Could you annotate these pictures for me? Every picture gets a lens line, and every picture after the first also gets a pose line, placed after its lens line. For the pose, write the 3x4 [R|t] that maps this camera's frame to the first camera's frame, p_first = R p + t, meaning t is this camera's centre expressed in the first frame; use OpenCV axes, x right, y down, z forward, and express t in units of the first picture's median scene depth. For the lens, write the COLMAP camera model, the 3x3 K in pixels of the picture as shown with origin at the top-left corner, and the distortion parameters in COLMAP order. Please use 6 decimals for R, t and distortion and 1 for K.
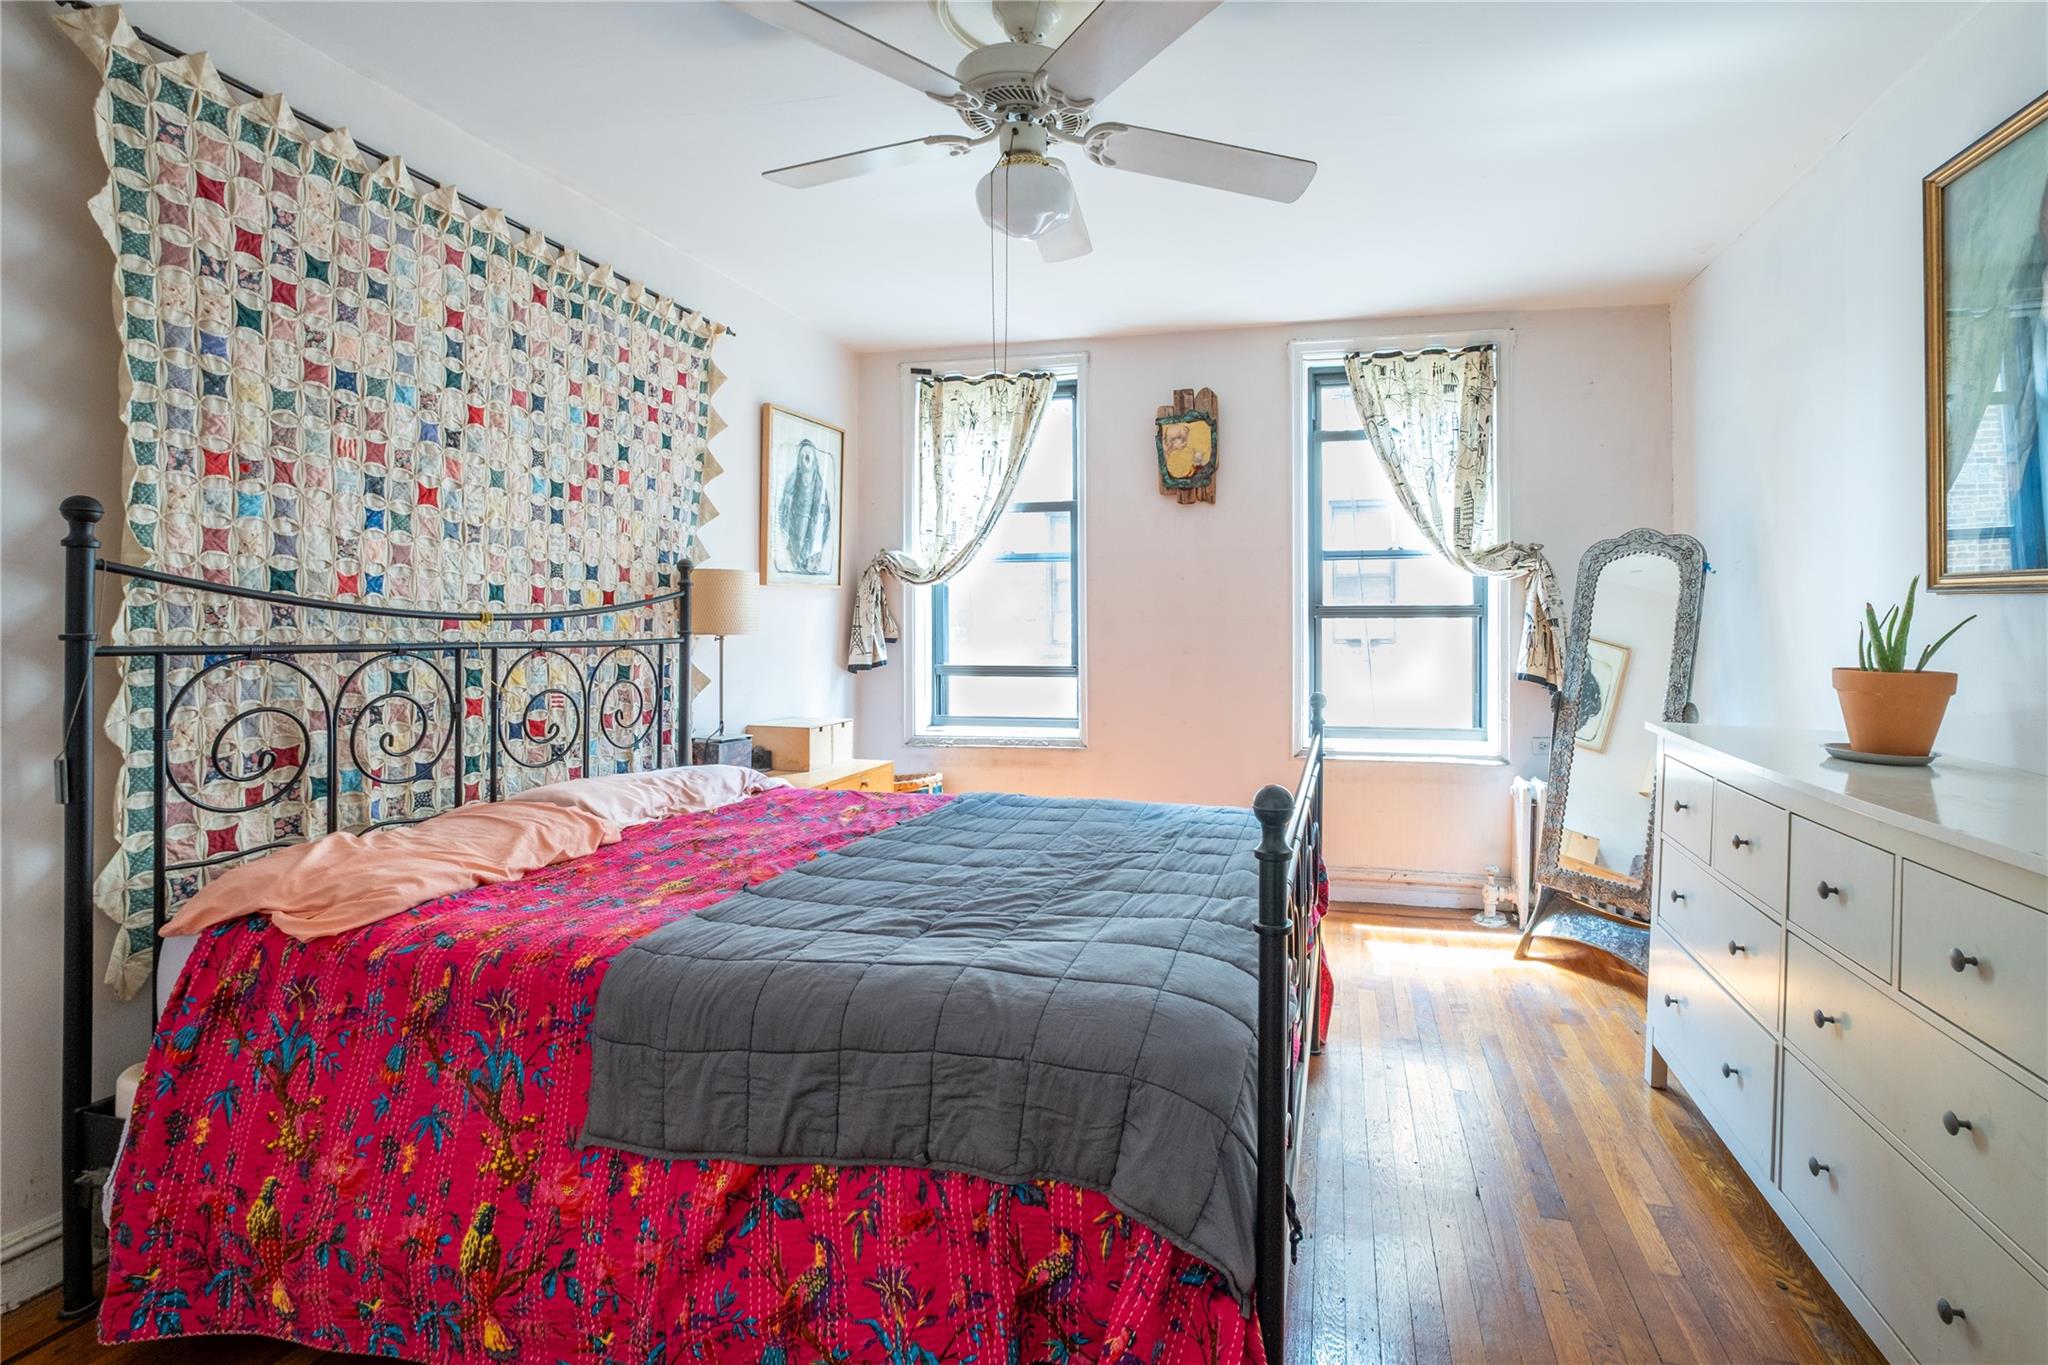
lens RADIAL K [[940.9, 0, 1149.1], [0, 940.9, 631.4], [0, 0, 1]] dist [-0.002250, -0.000754]
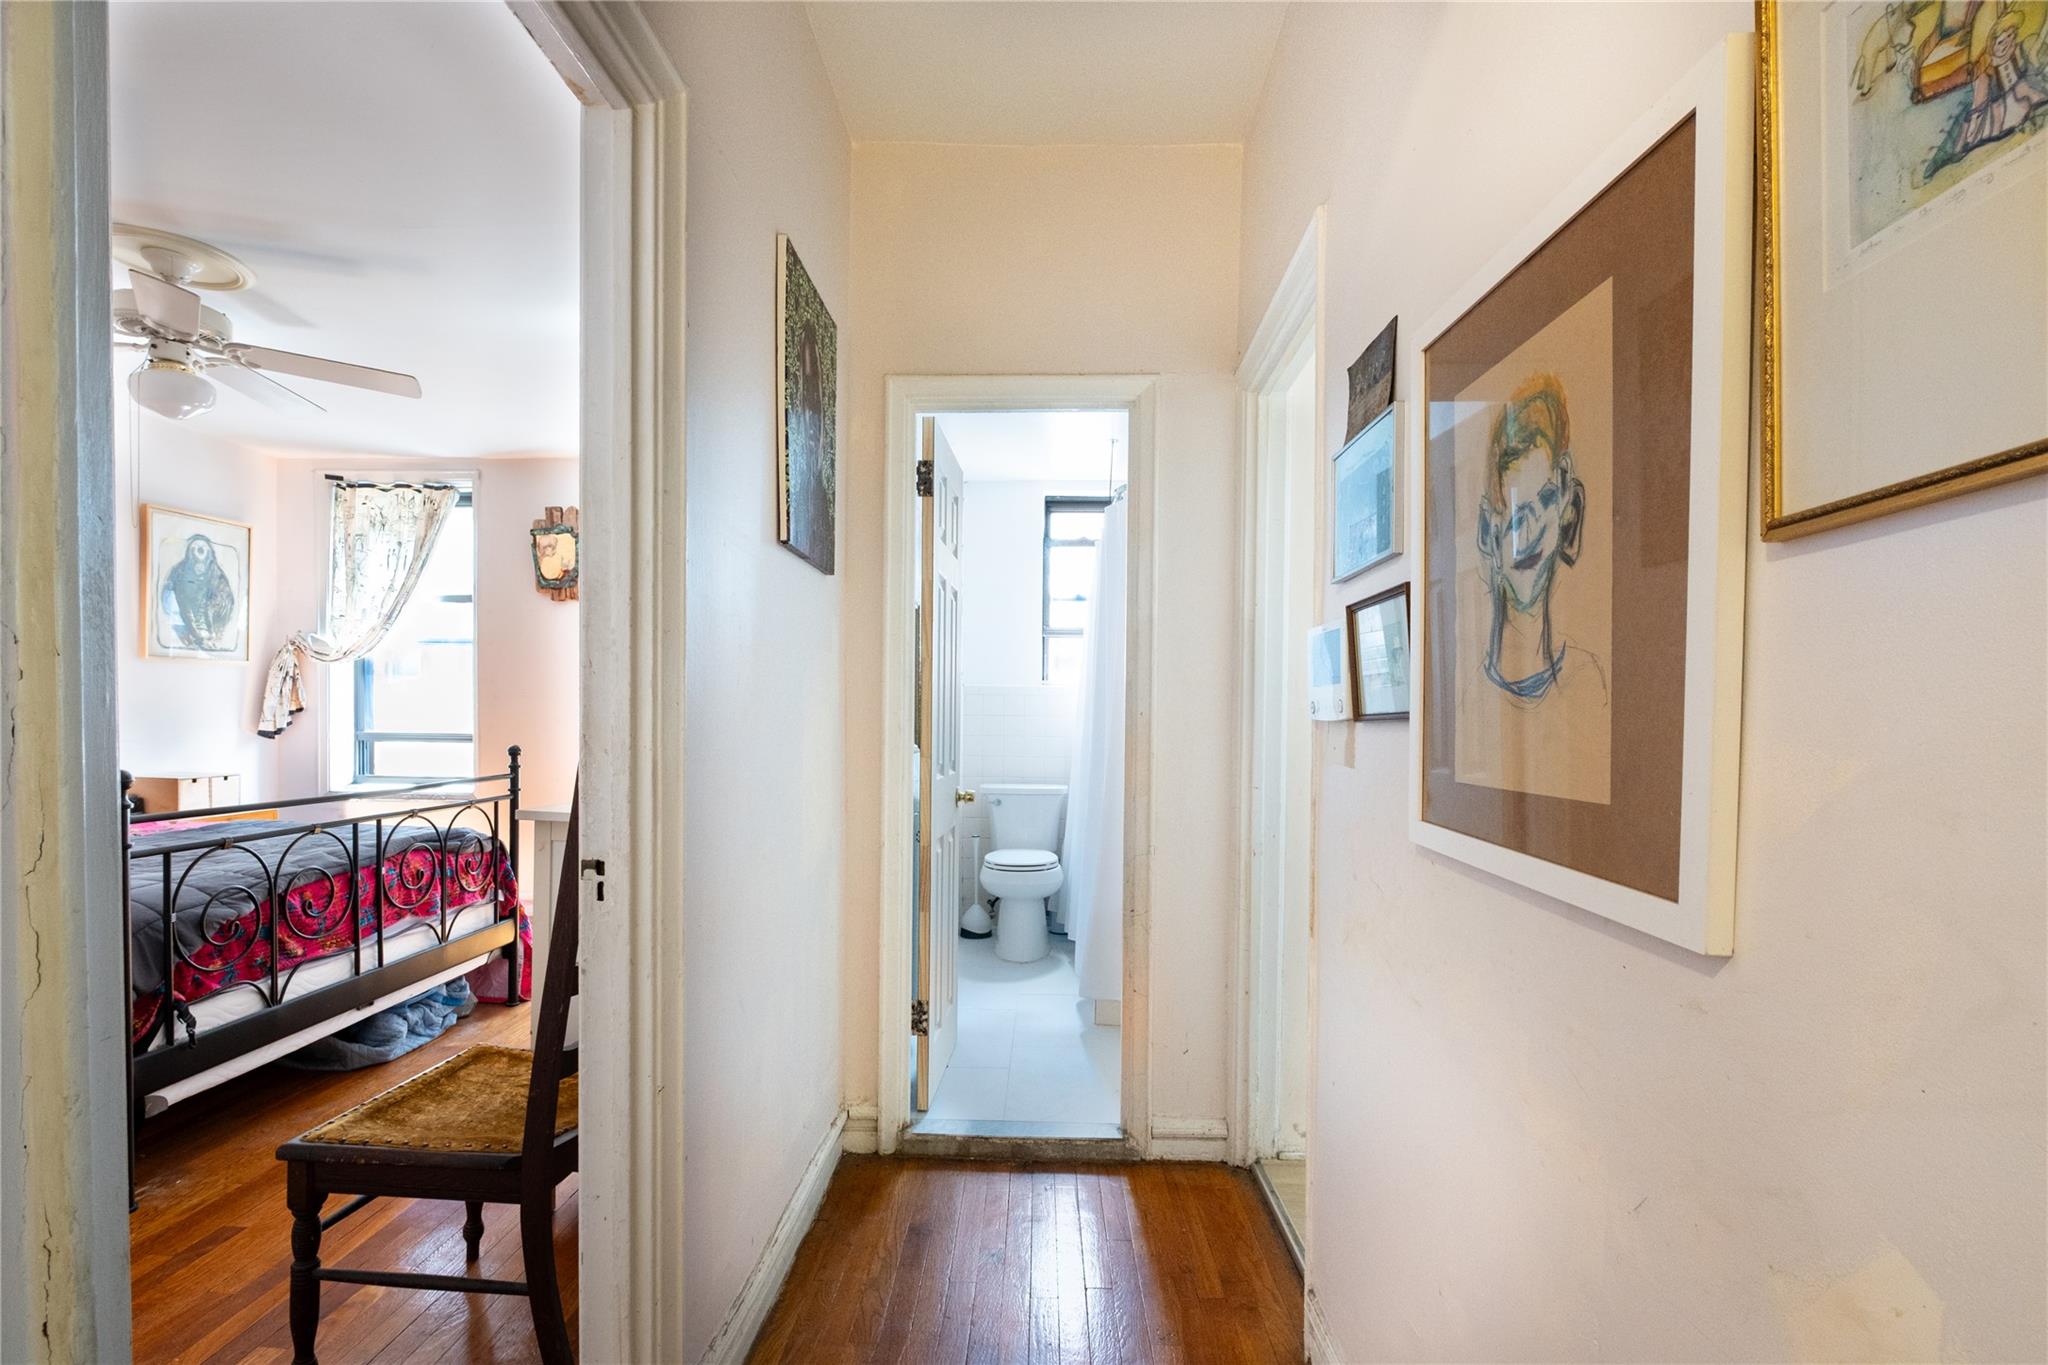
lens RADIAL K [[940.9, 0, 1017.1], [0, 940.9, 747.7], [0, 0, 1]] dist [-0.002250, -0.000754]
pose [[0.987022, 0.008799, 0.160345, 0.679500], [-0.013365, 0.999535, 0.027422, 0.021133], [-0.160029, -0.029209, 0.986680, -0.475634]]
